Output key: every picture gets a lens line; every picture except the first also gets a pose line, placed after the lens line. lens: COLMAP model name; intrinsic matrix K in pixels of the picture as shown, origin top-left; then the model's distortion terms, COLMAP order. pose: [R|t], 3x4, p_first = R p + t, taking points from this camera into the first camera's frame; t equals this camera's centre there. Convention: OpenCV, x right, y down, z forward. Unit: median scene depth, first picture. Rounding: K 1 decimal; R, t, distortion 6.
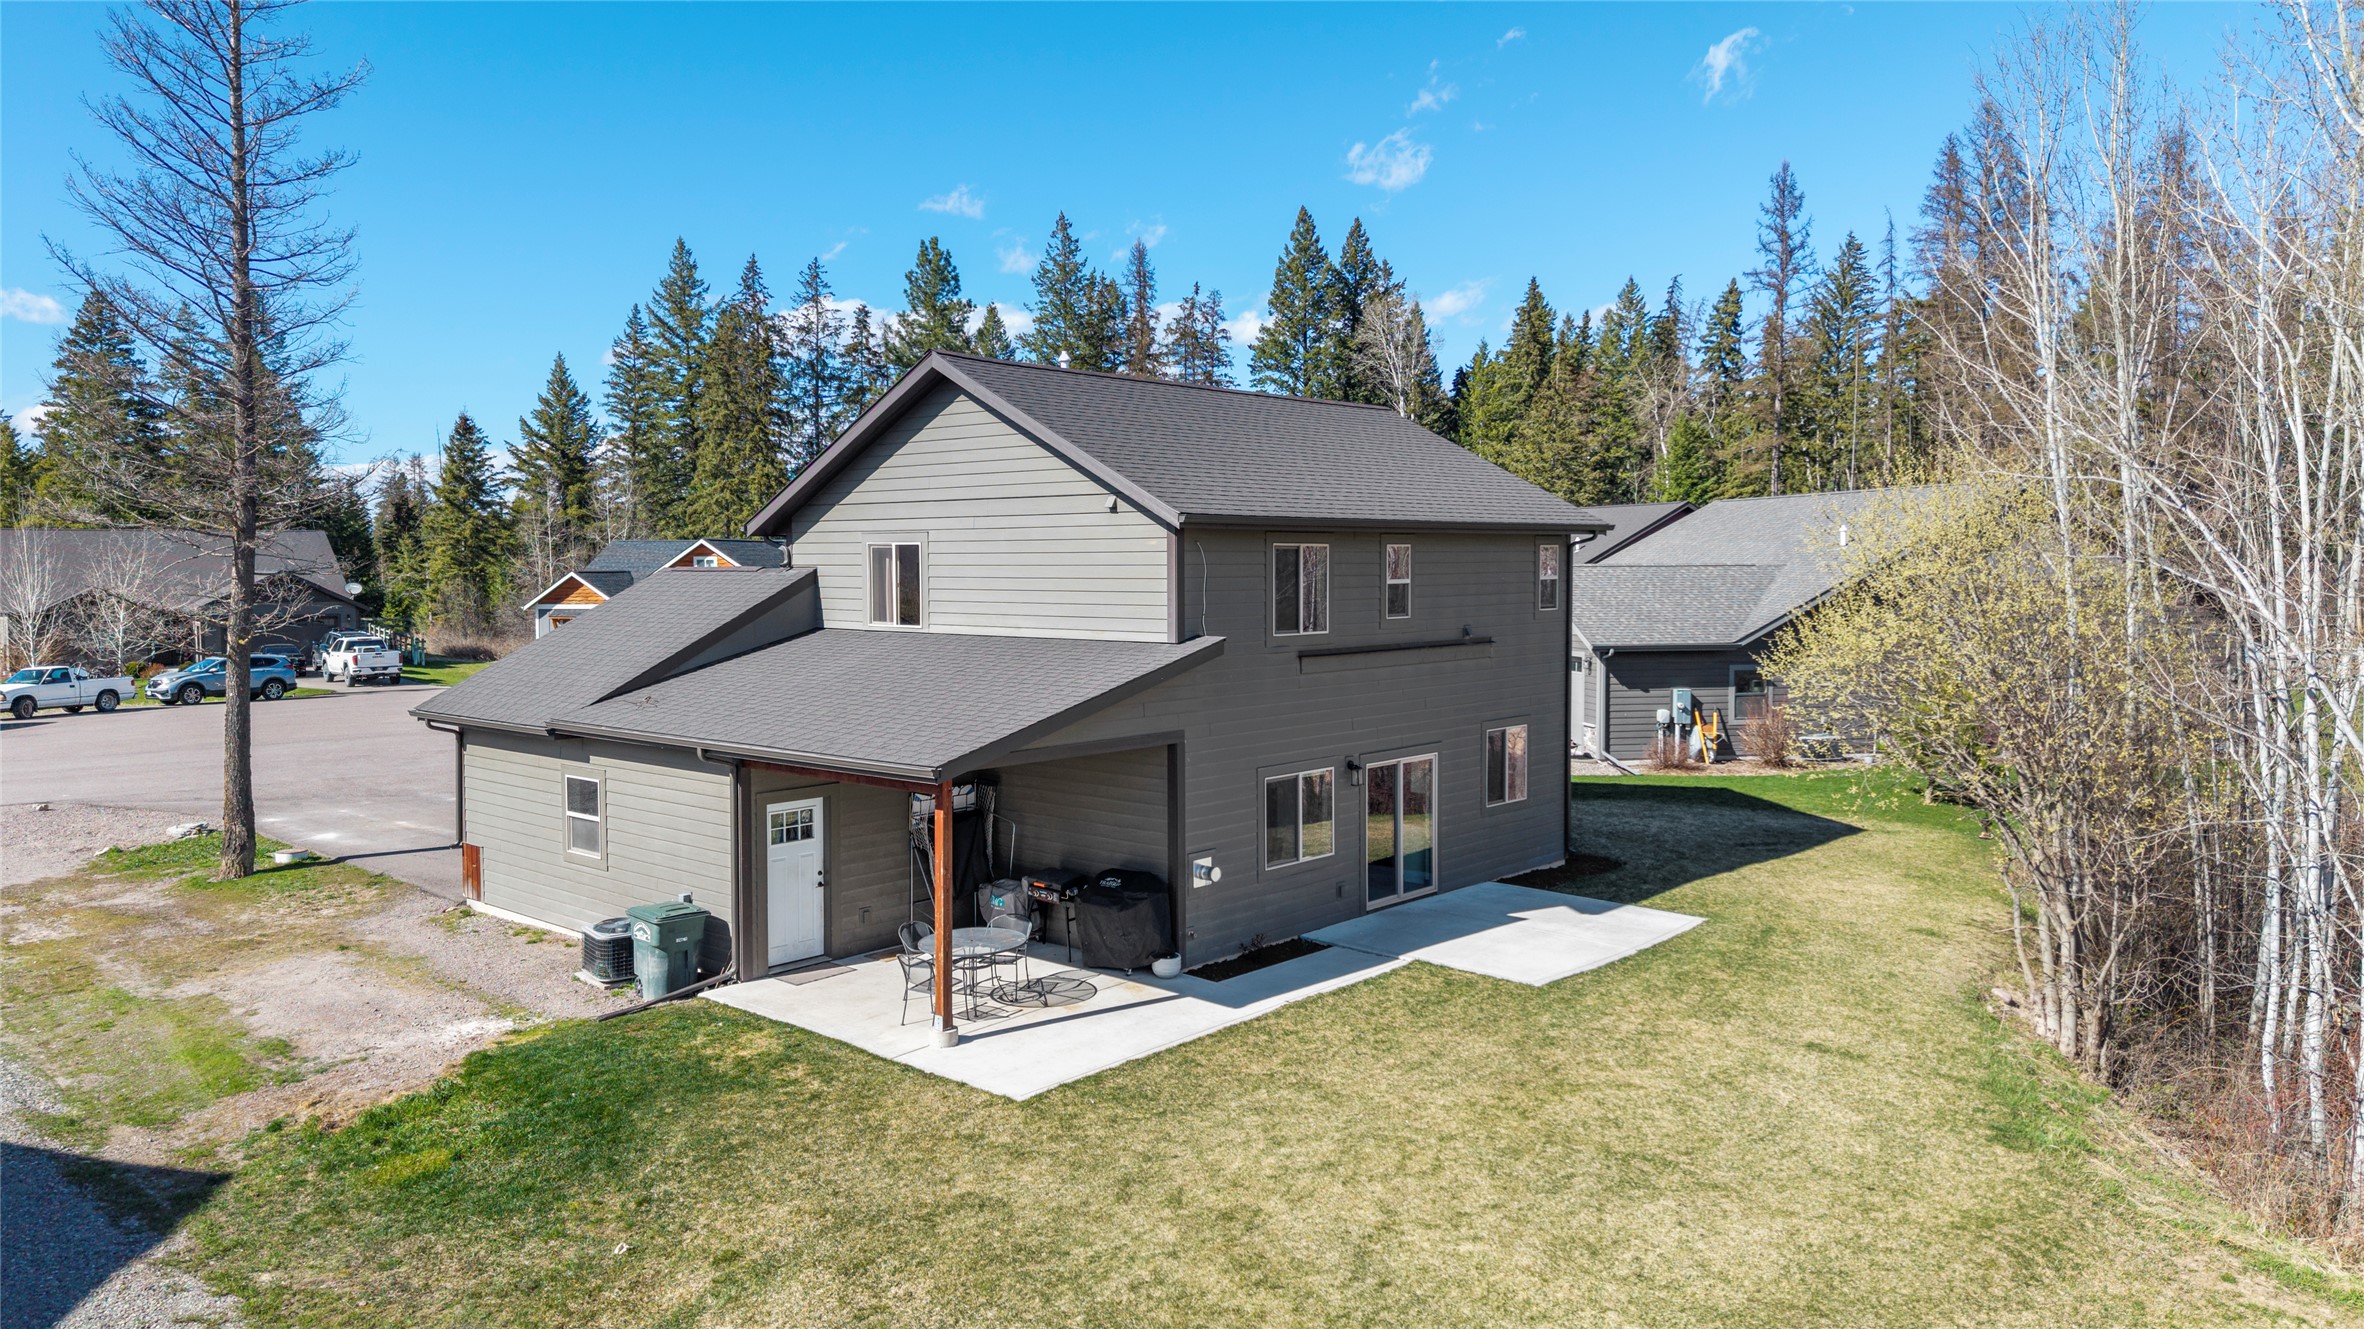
lens RADIAL K [[1574.5, 0, 1176.9], [0, 1574.5, 662.0], [0, 0, 1]] dist [0.022782, -0.027558]
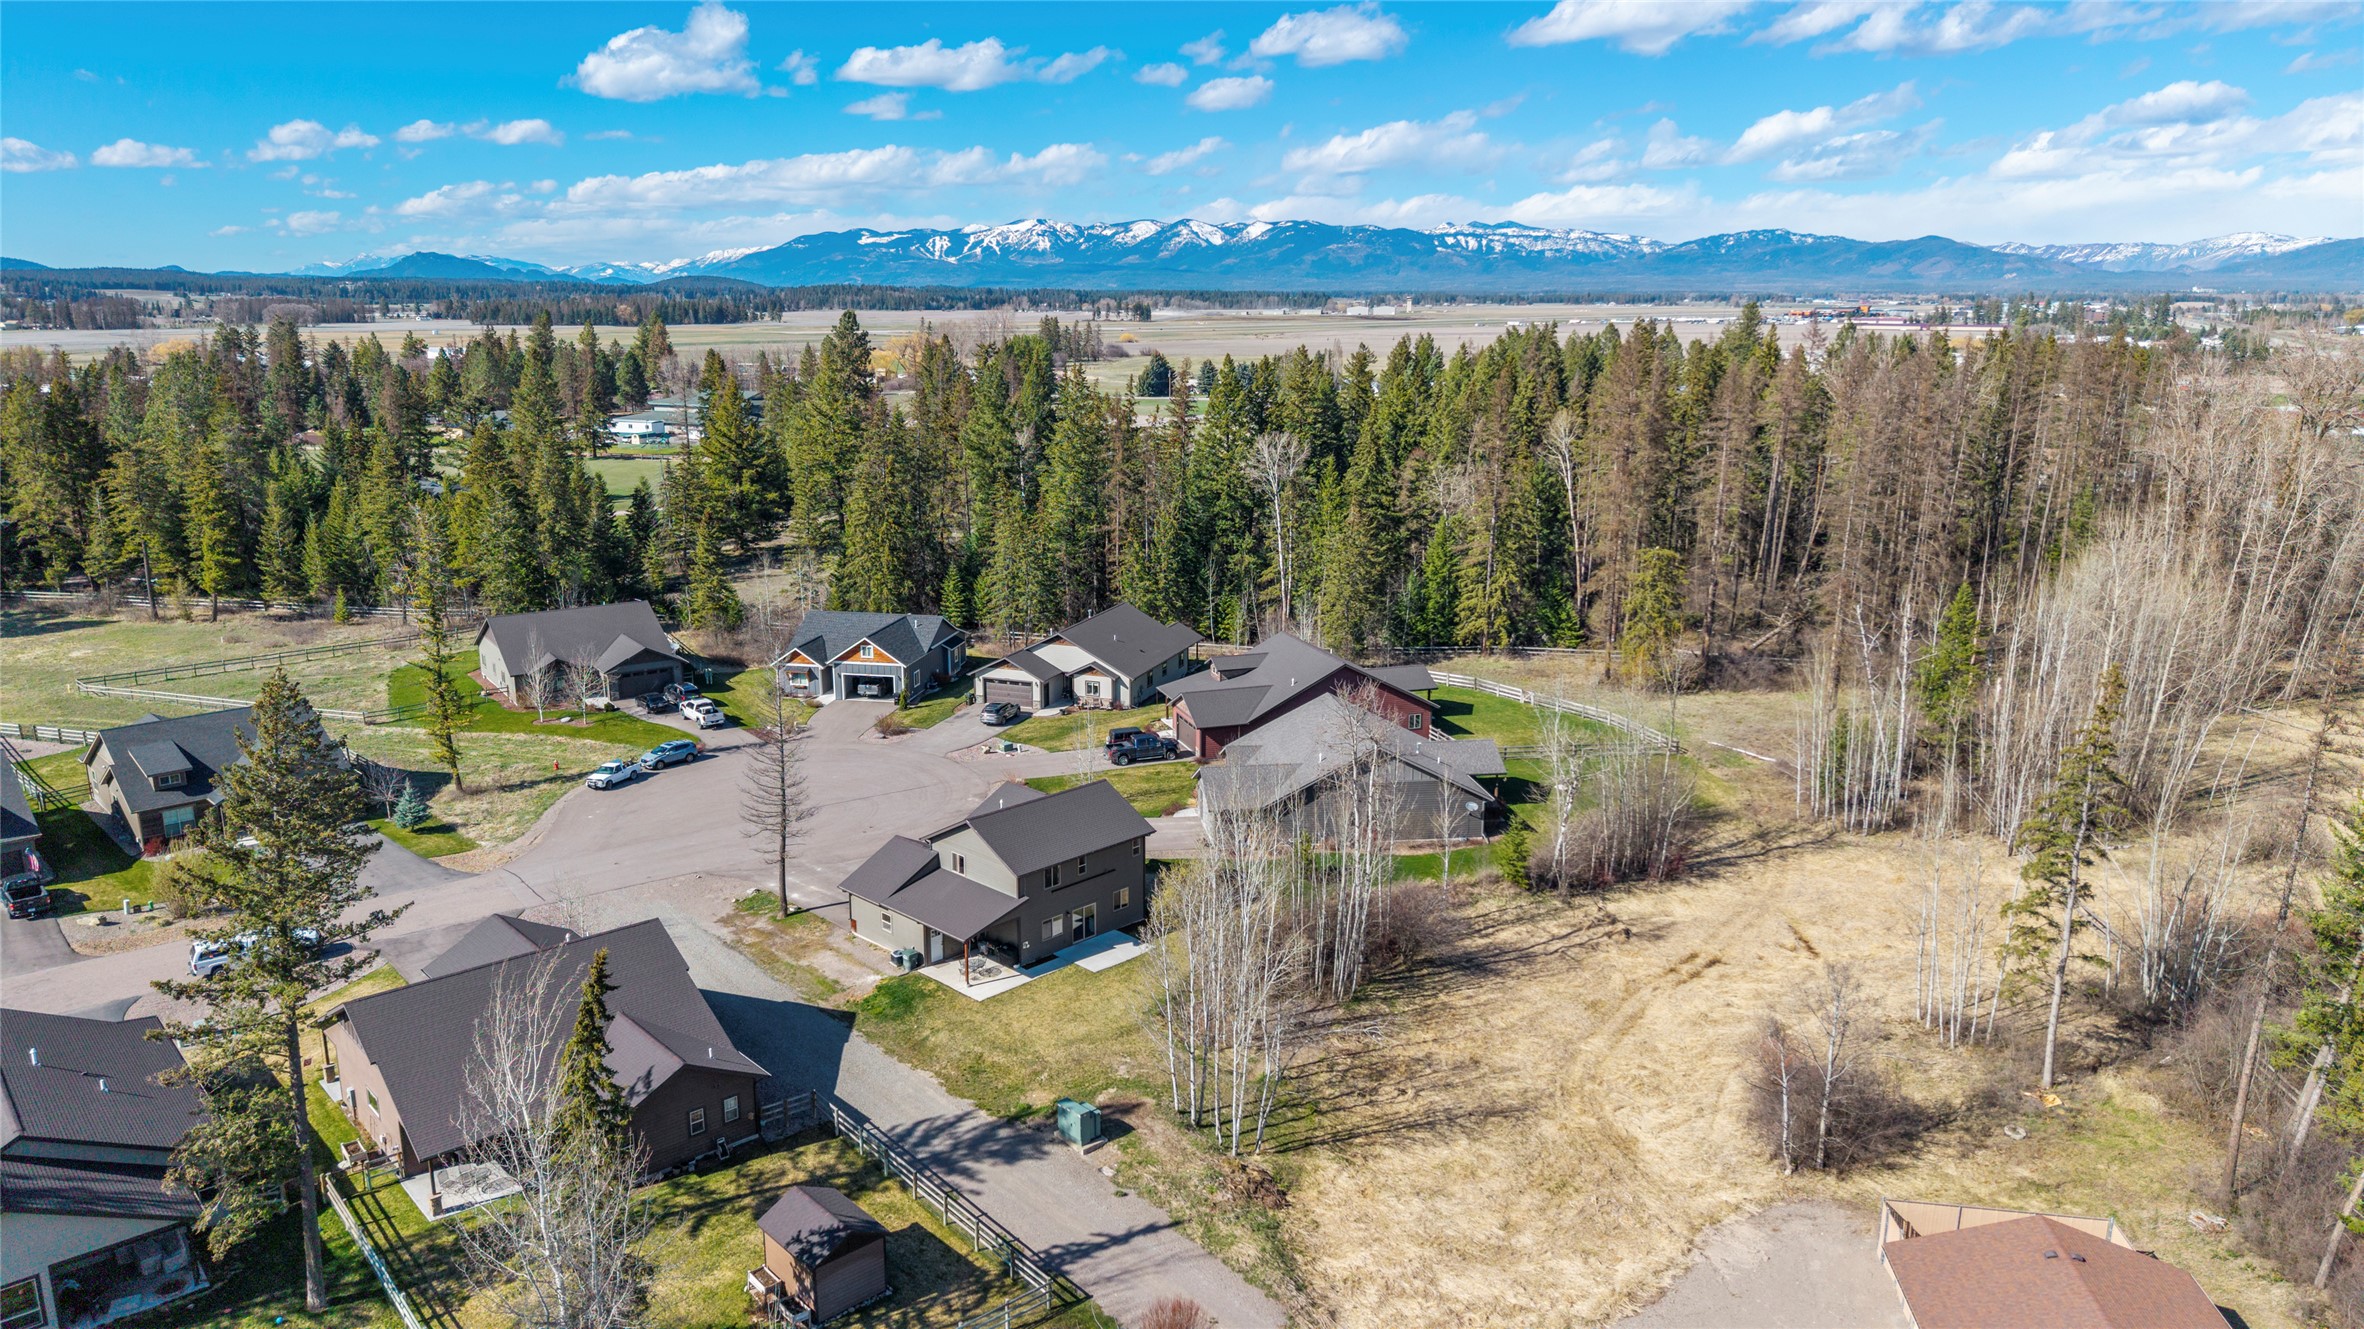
lens RADIAL K [[1574.5, 0, 1173.0], [0, 1574.5, 661.2], [0, 0, 1]] dist [0.022782, -0.027558]
pose [[0.998127, 0.013727, -0.059624, 0.721448], [-0.003711, 0.986296, 0.164944, -1.468203], [0.061071, -0.164414, 0.984499, -3.411968]]
